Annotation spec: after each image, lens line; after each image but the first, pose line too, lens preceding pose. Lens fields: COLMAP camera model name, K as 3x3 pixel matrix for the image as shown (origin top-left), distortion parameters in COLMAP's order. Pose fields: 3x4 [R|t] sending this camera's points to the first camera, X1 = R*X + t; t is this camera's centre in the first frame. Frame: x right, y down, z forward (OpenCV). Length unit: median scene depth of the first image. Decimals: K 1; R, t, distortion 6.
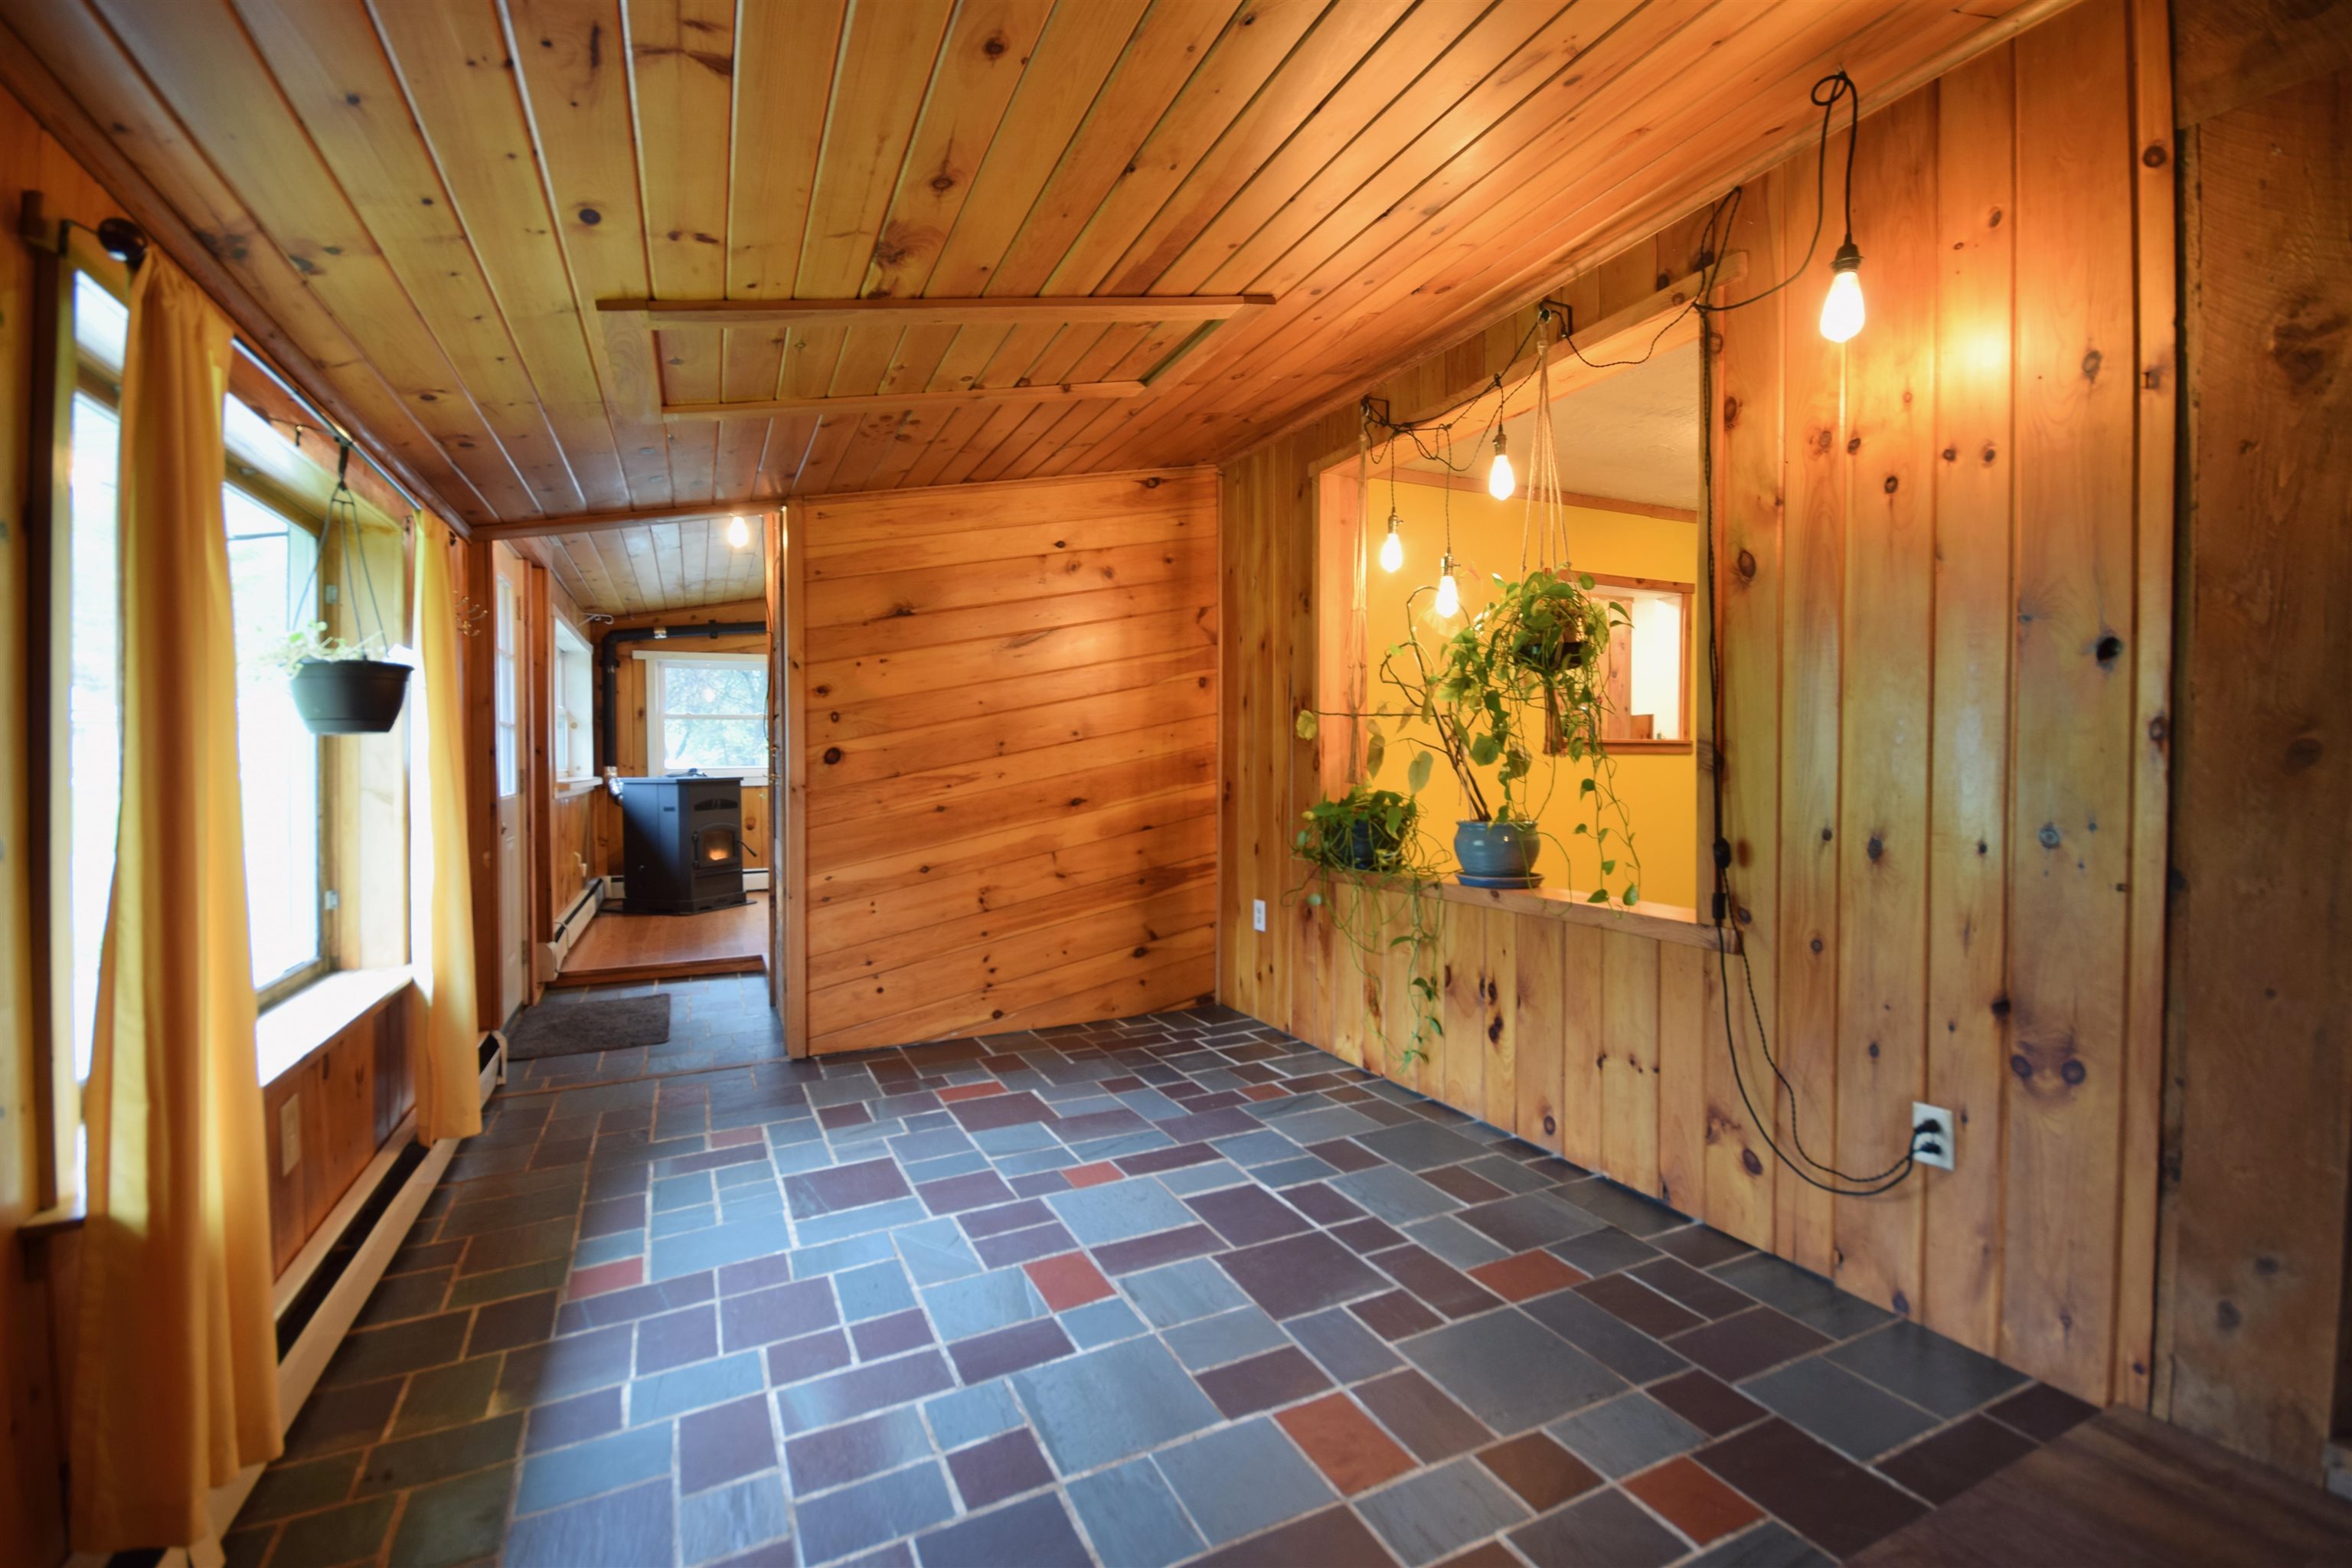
lens RADIAL K [[1027.1, 0, 1168.0], [0, 1027.1, 780.0], [0, 0, 1]] dist [0.017708, -0.015929]
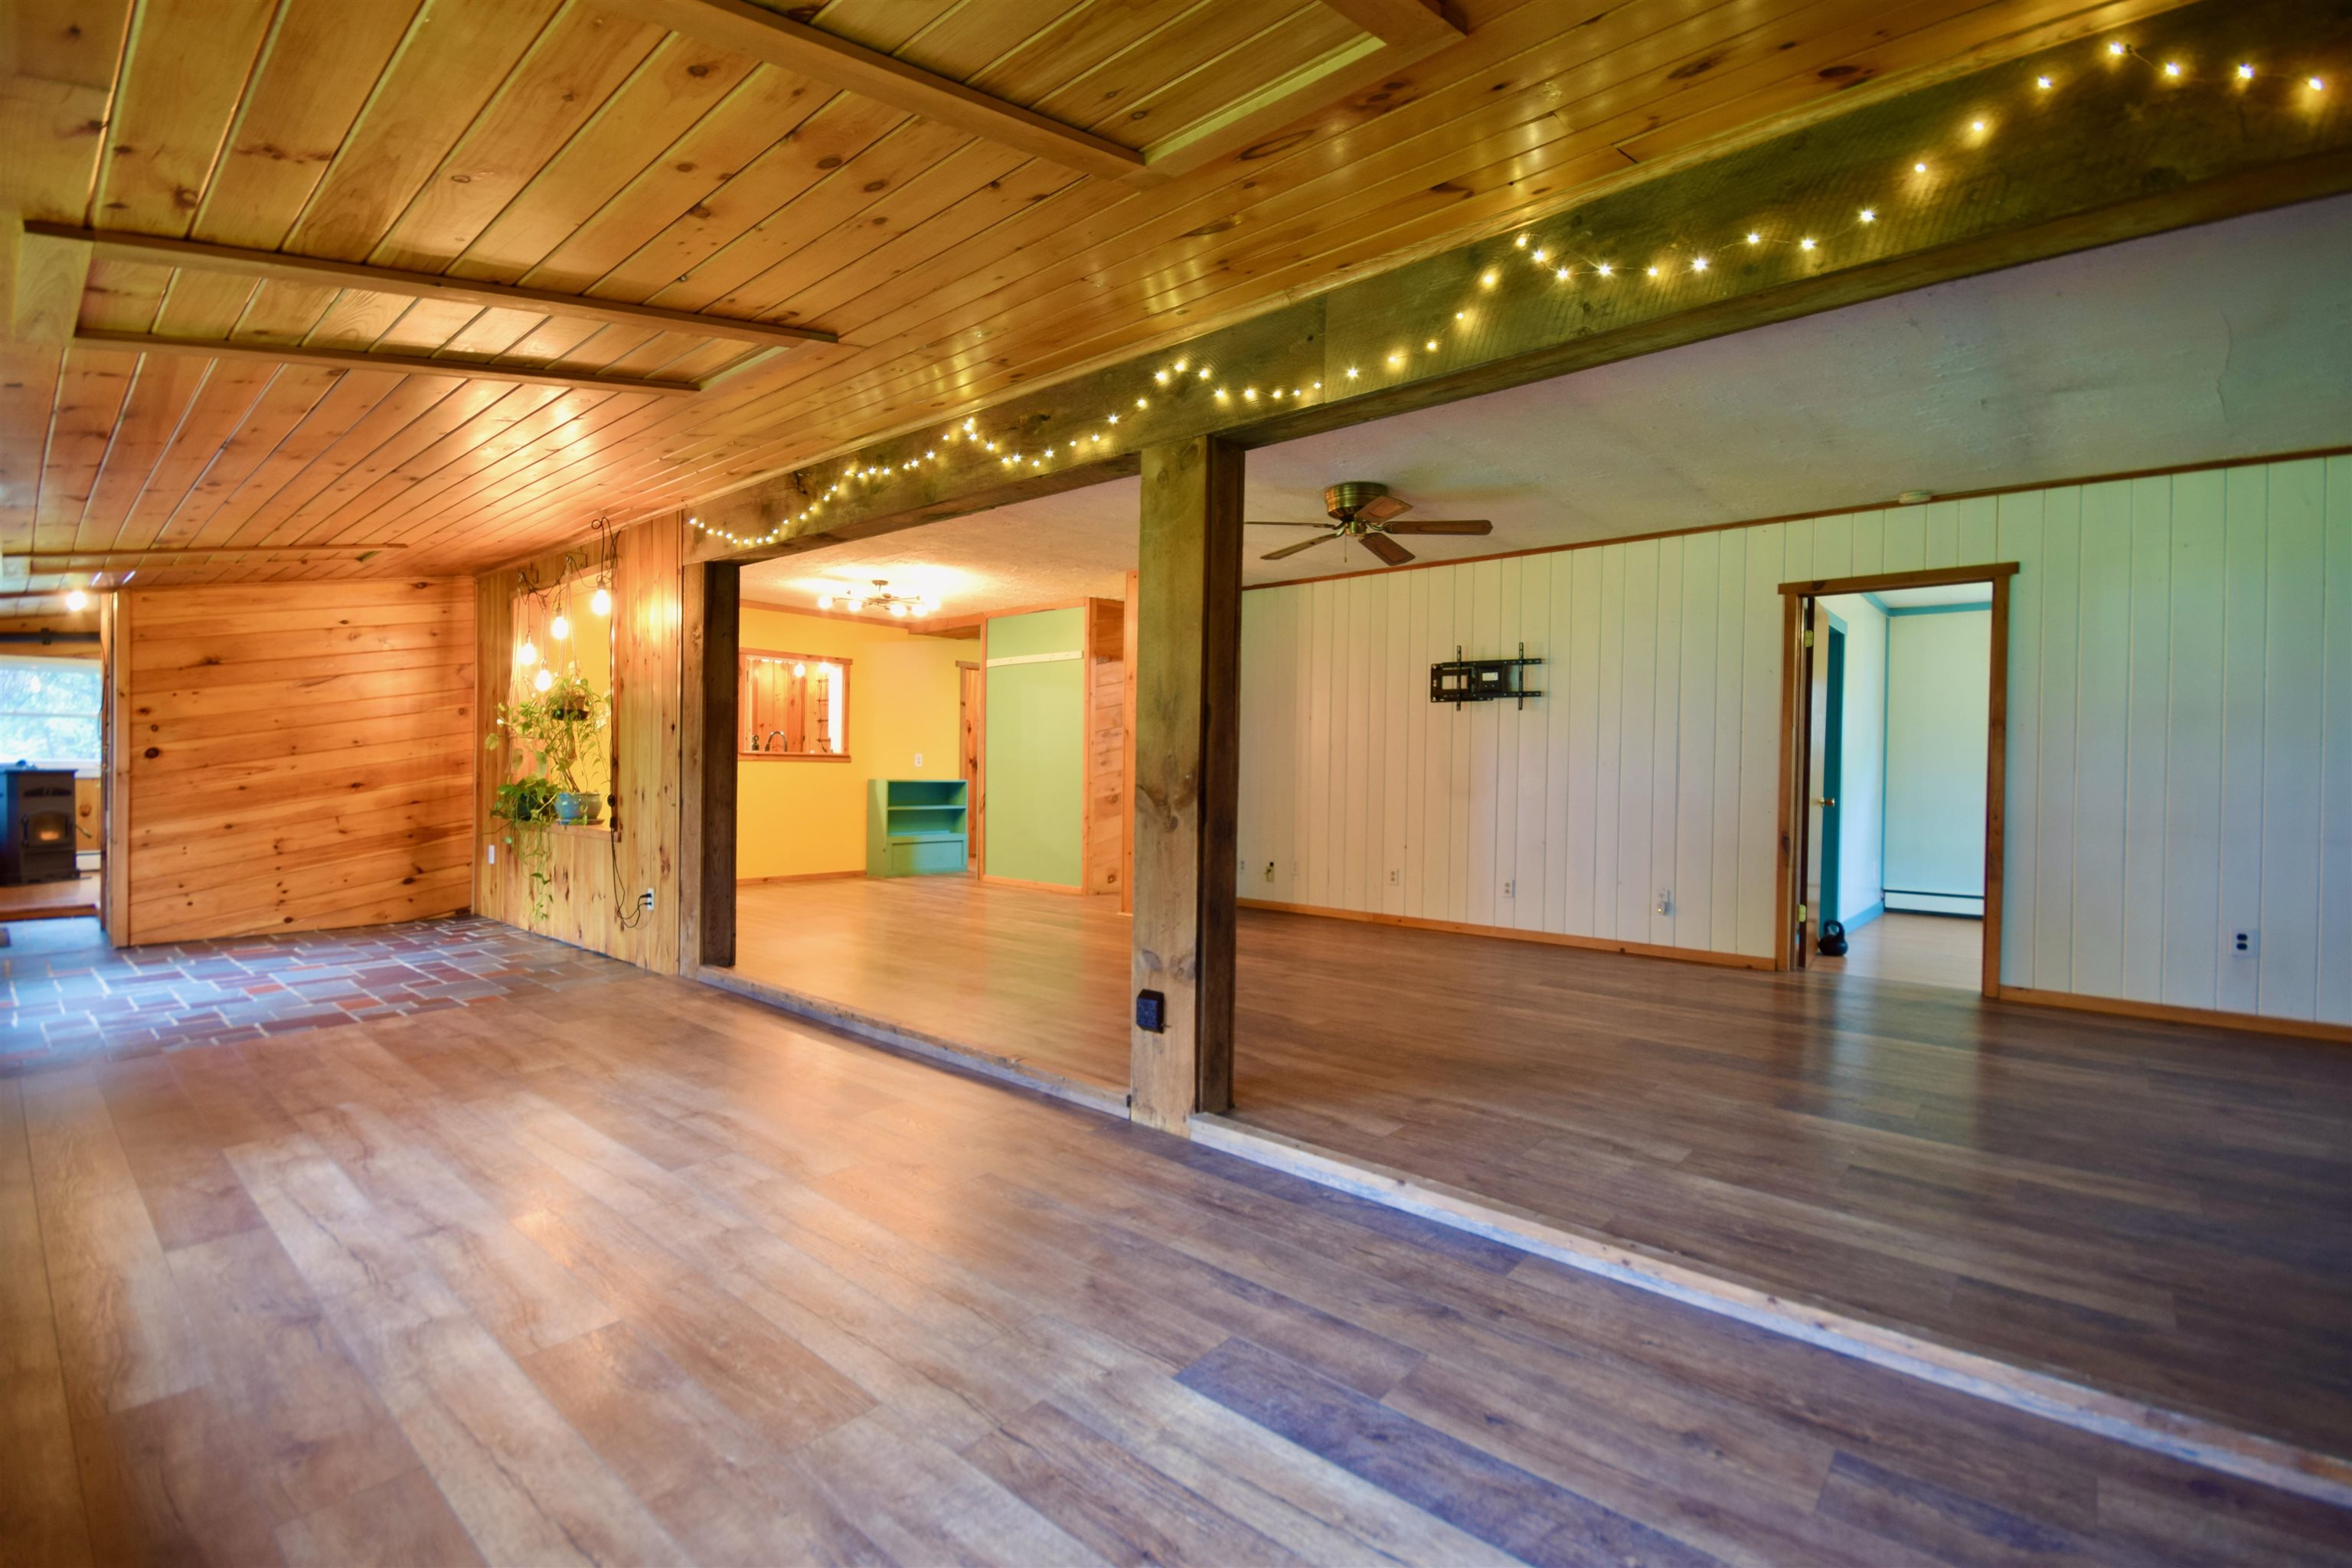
lens RADIAL K [[1027.1, 0, 1168.0], [0, 1027.1, 780.0], [0, 0, 1]] dist [0.017708, -0.015929]
pose [[0.911237, 0.010176, 0.411757, 0.402163], [-0.007504, 0.999939, -0.008106, 0.017270], [-0.411814, 0.004297, 0.911258, -0.976302]]
